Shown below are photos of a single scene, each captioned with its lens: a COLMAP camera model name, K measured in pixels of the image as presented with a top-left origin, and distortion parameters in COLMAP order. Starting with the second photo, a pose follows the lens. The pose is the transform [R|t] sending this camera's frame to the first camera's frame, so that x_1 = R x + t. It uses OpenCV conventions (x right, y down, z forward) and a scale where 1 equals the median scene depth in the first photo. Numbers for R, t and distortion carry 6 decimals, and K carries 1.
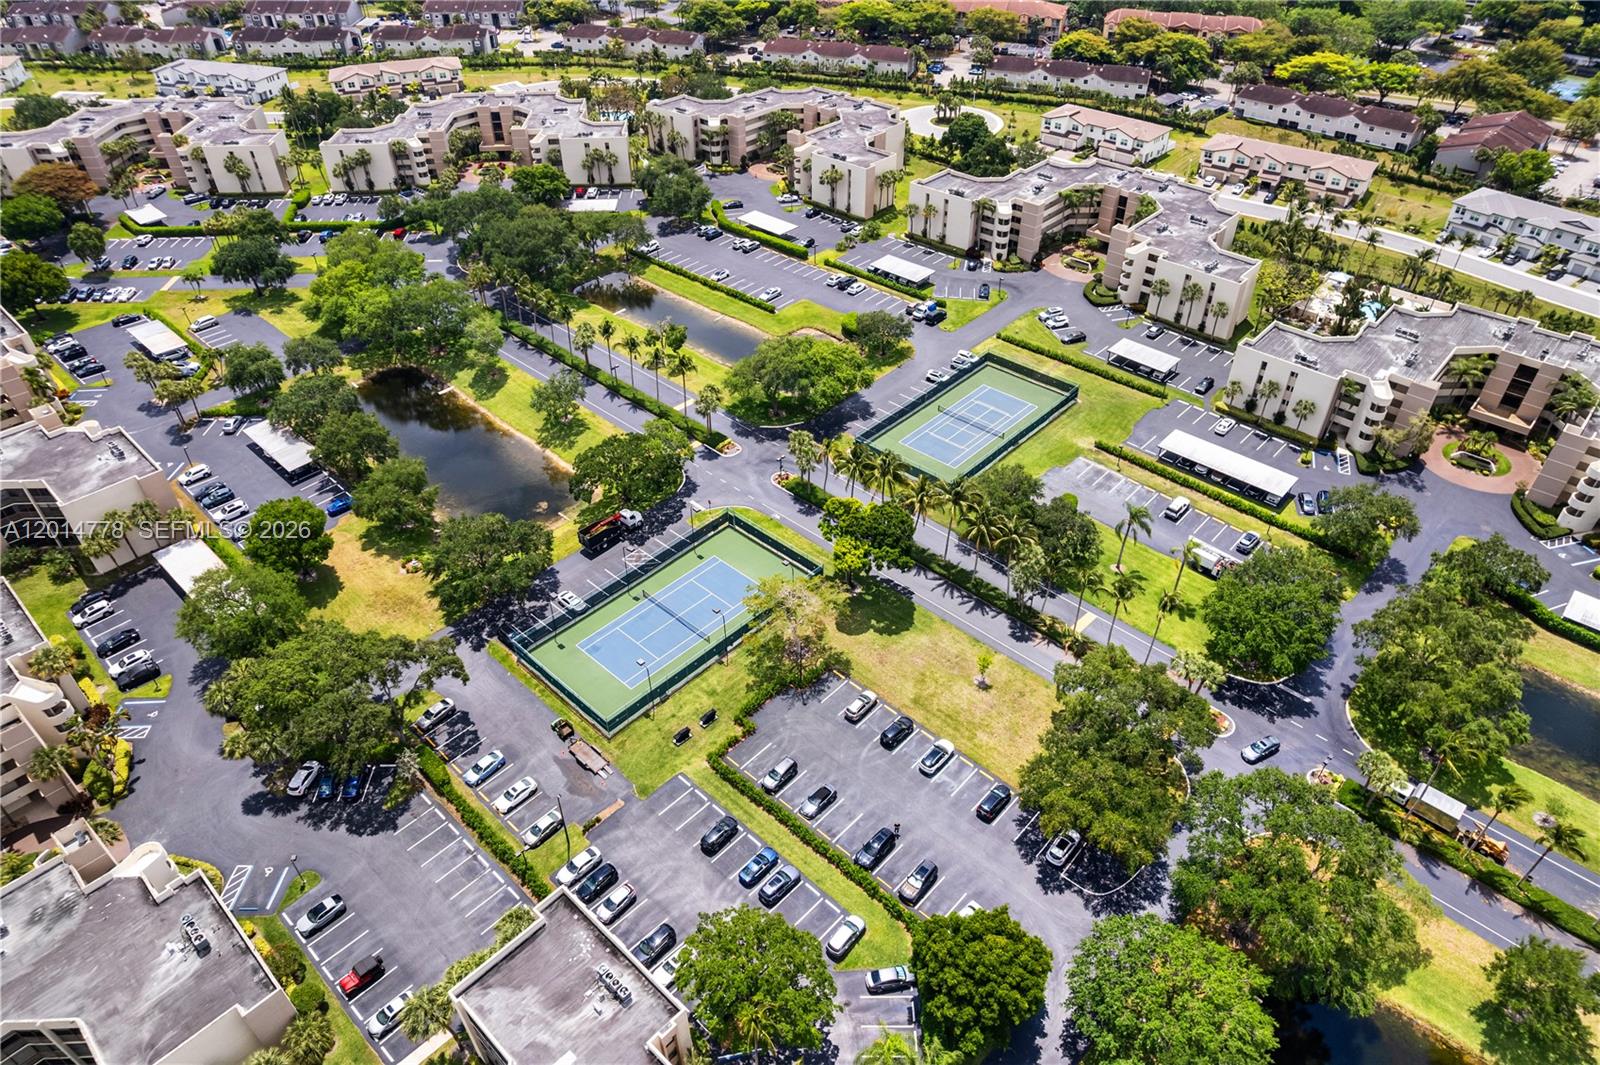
lens RADIAL K [[1036.4, 0, 801.6], [0, 1036.4, 539.4], [0, 0, 1]] dist [-0.082160, 0.092249]
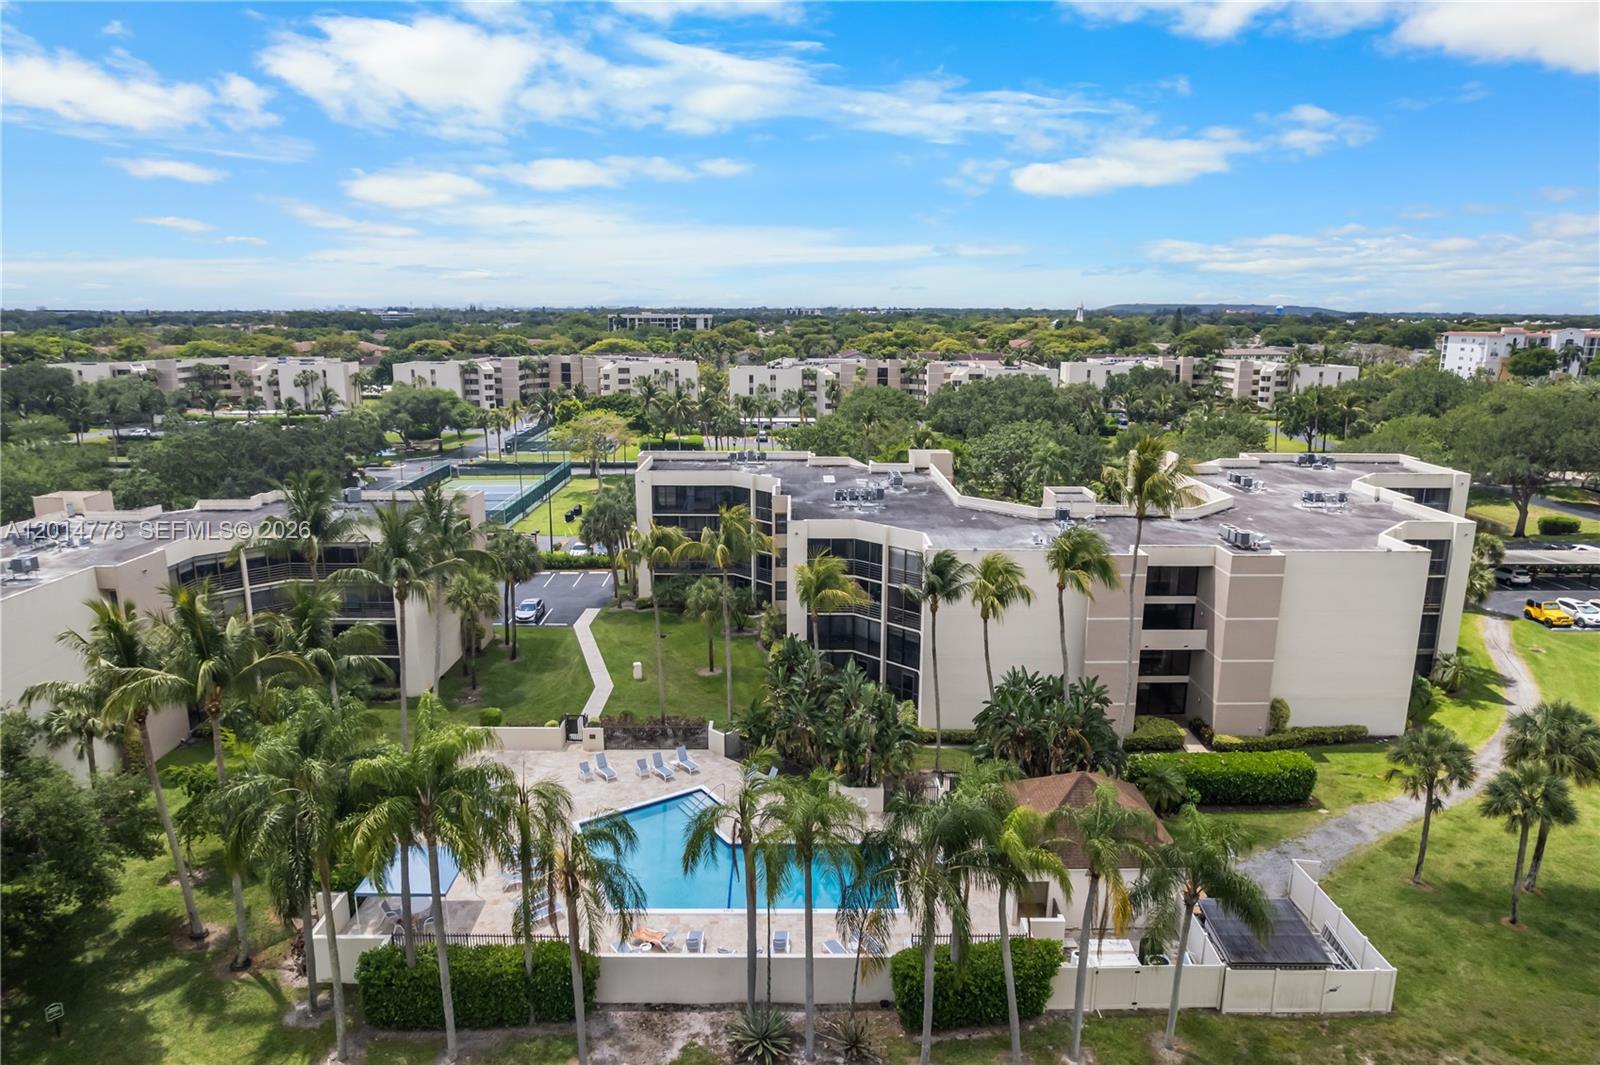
lens RADIAL K [[1030.2, 0, 799.9], [0, 1030.2, 526.0], [0, 0, 1]] dist [-0.016506, 0.015829]
pose [[0.730046, -0.139421, 0.669025, -0.414421], [0.432202, 0.852518, -0.293963, 0.393513], [-0.529371, 0.503761, 0.682635, 0.093654]]
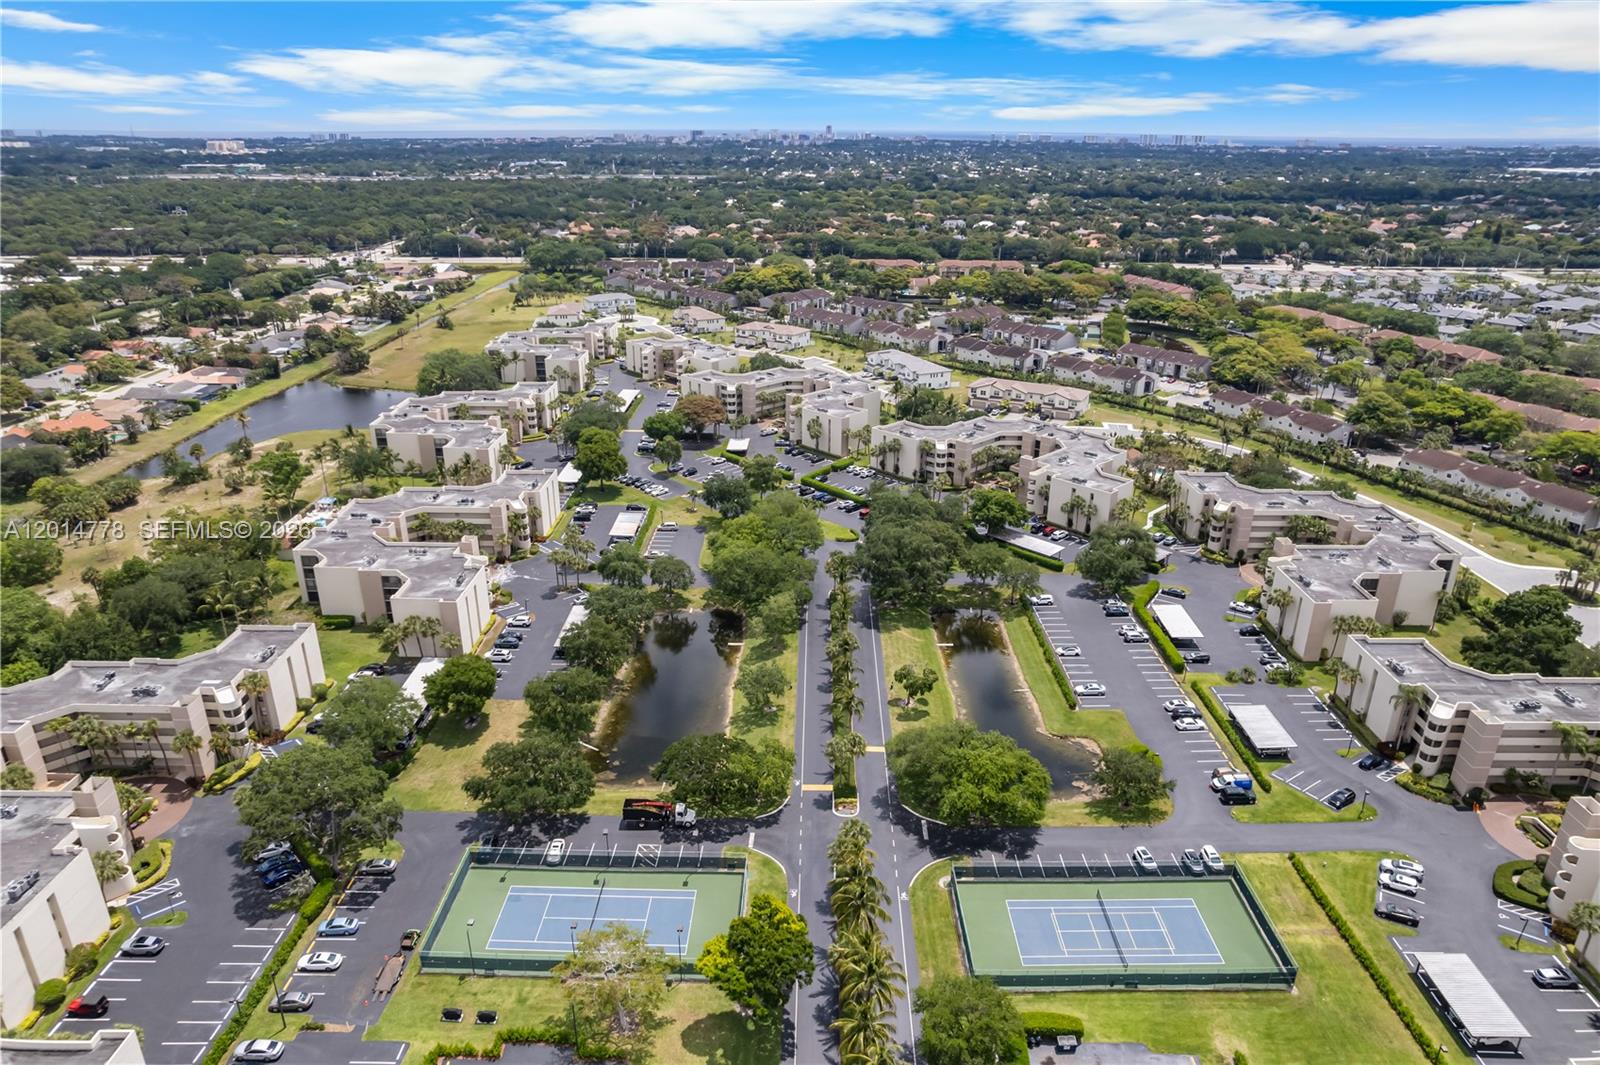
lens RADIAL K [[1035.4, 0, 800.0], [0, 1035.4, 532.5], [0, 0, 1]] dist [-0.056256, 0.066219]
pose [[0.676274, 0.286693, -0.678572, 0.393191], [-0.474657, 0.874032, -0.103776, -0.162482], [0.563342, 0.392270, 0.727166, 0.197352]]
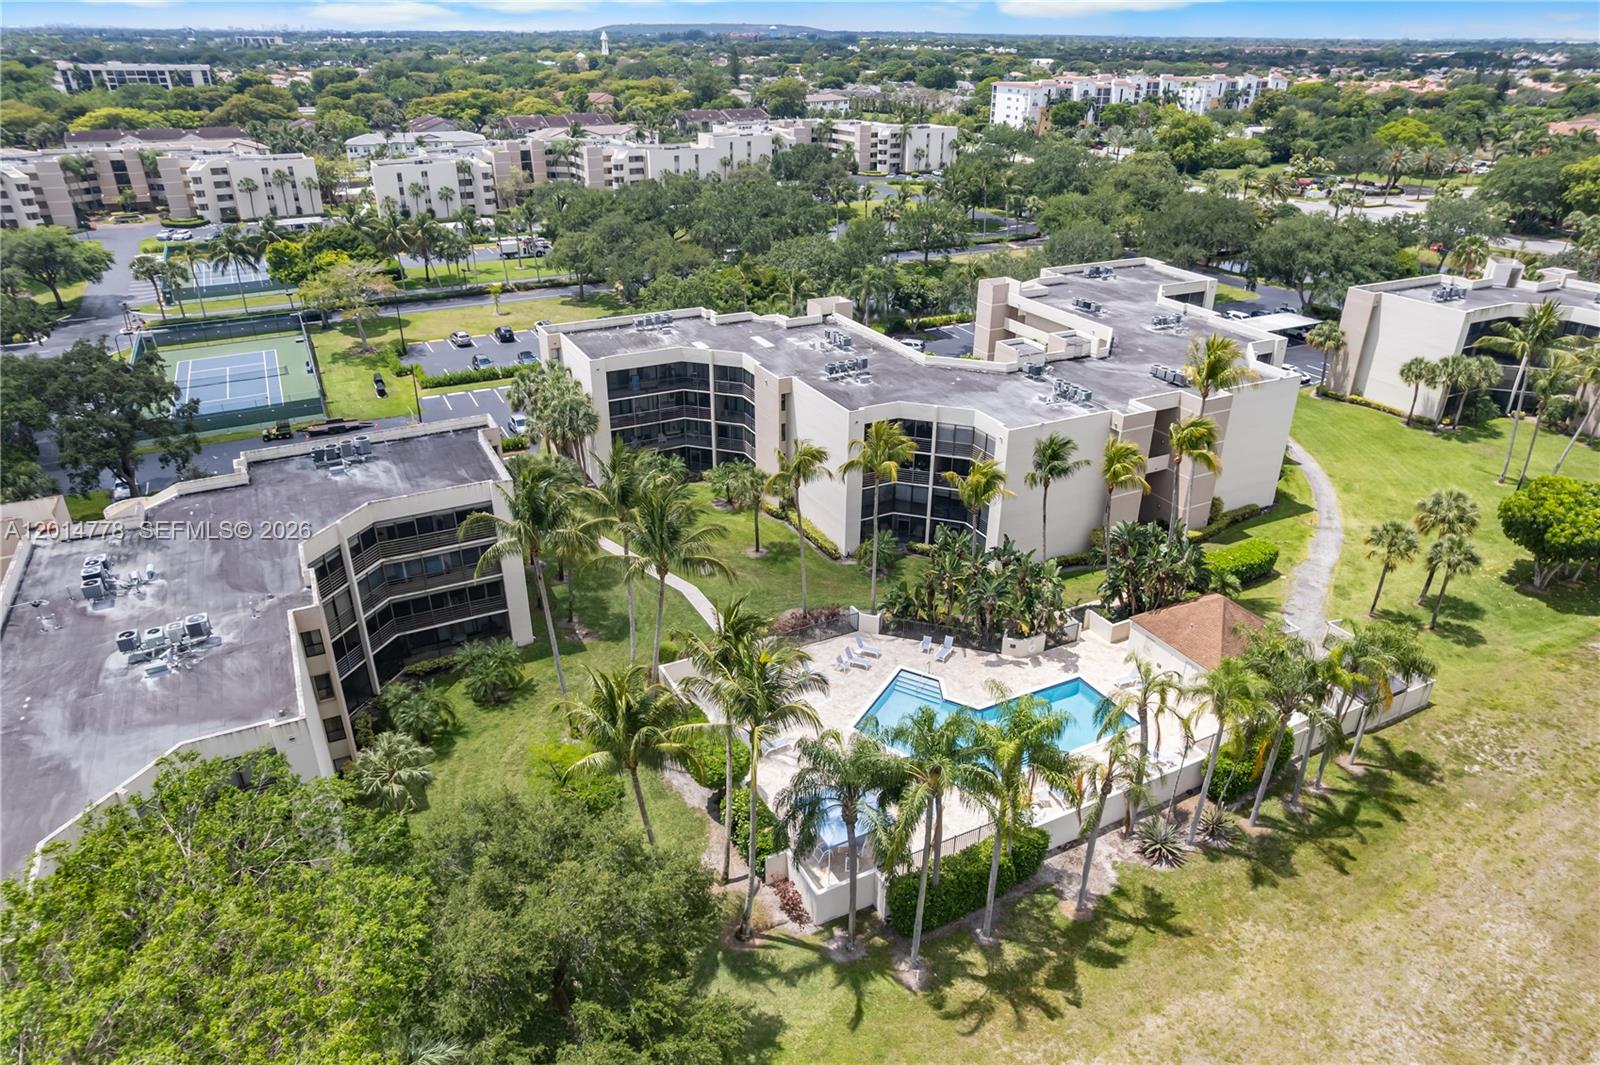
lens RADIAL K [[1033.6, 0, 800.0], [0, 1033.6, 532.5], [0, 0, 1]] dist [-0.075740, 0.092893]
pose [[0.352935, -0.414317, 0.838915, -0.529762], [0.595403, 0.791097, 0.140213, 0.257530], [-0.721756, 0.450007, 0.525892, 0.166194]]
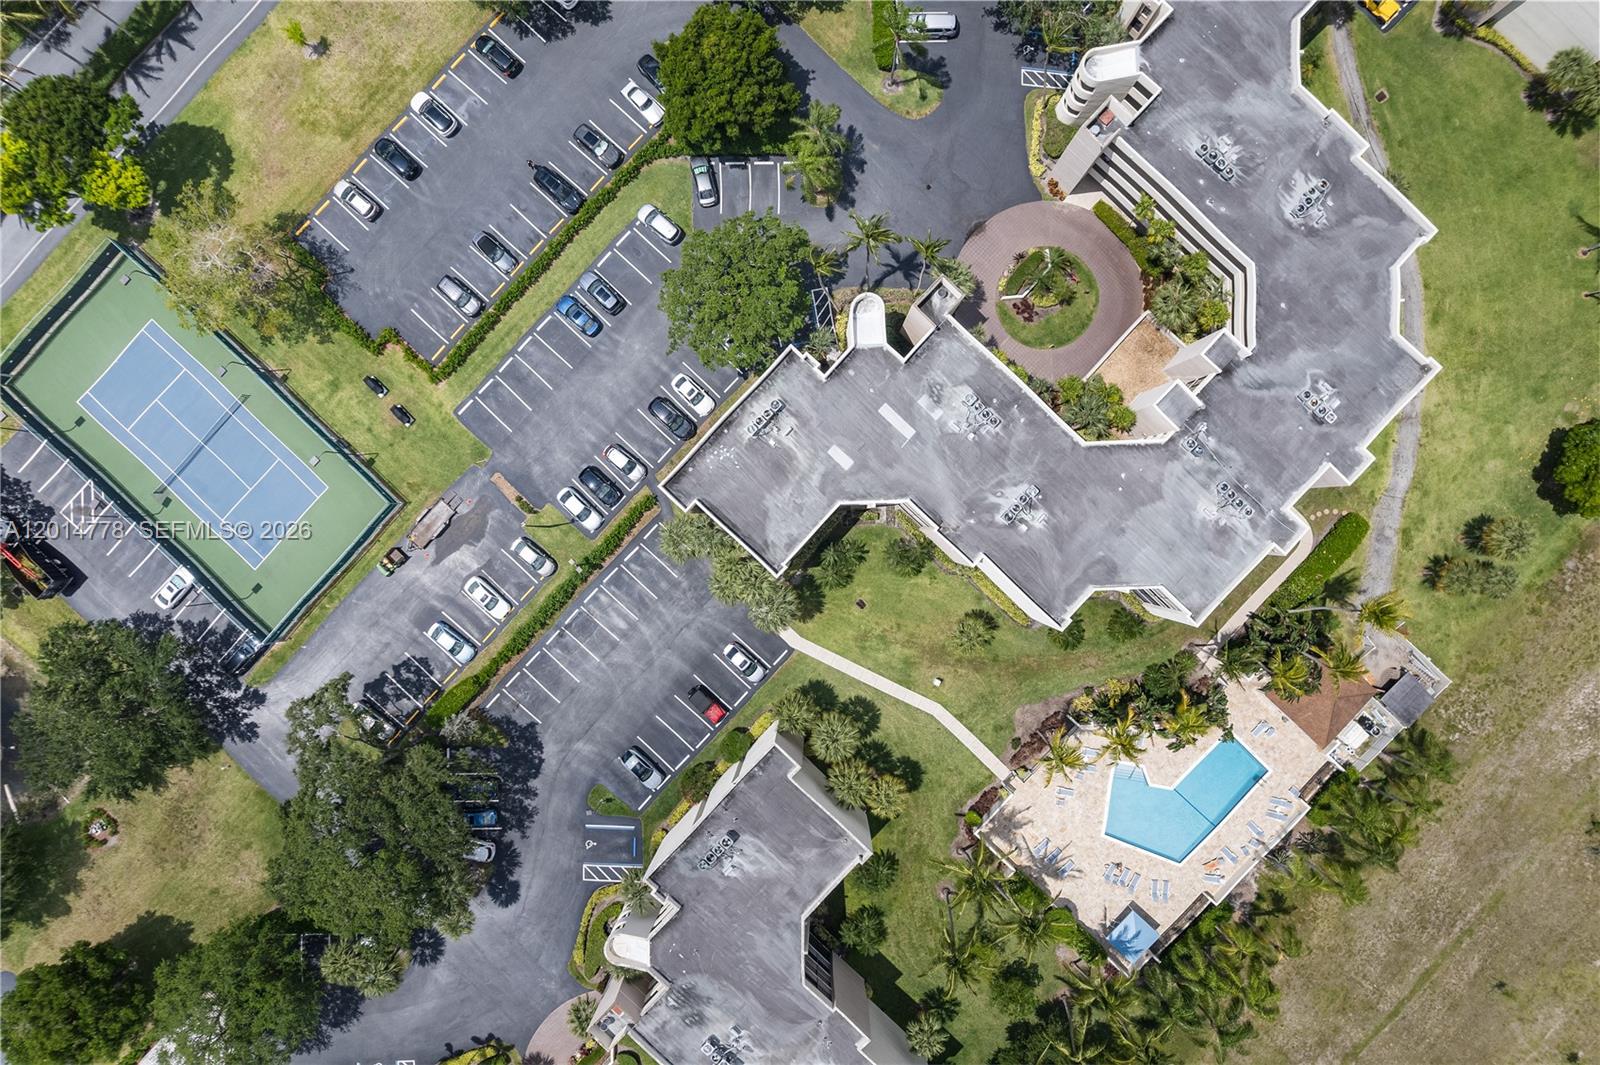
lens RADIAL K [[1033.6, 0, 800.0], [0, 1033.6, 532.5], [0, 0, 1]] dist [-0.075740, 0.092893]
pose [[-0.003876, -0.999977, -0.005646, -0.130781], [0.651004, -0.006809, 0.759043, -0.144968], [-0.759064, -0.000734, 0.651016, 0.136208]]
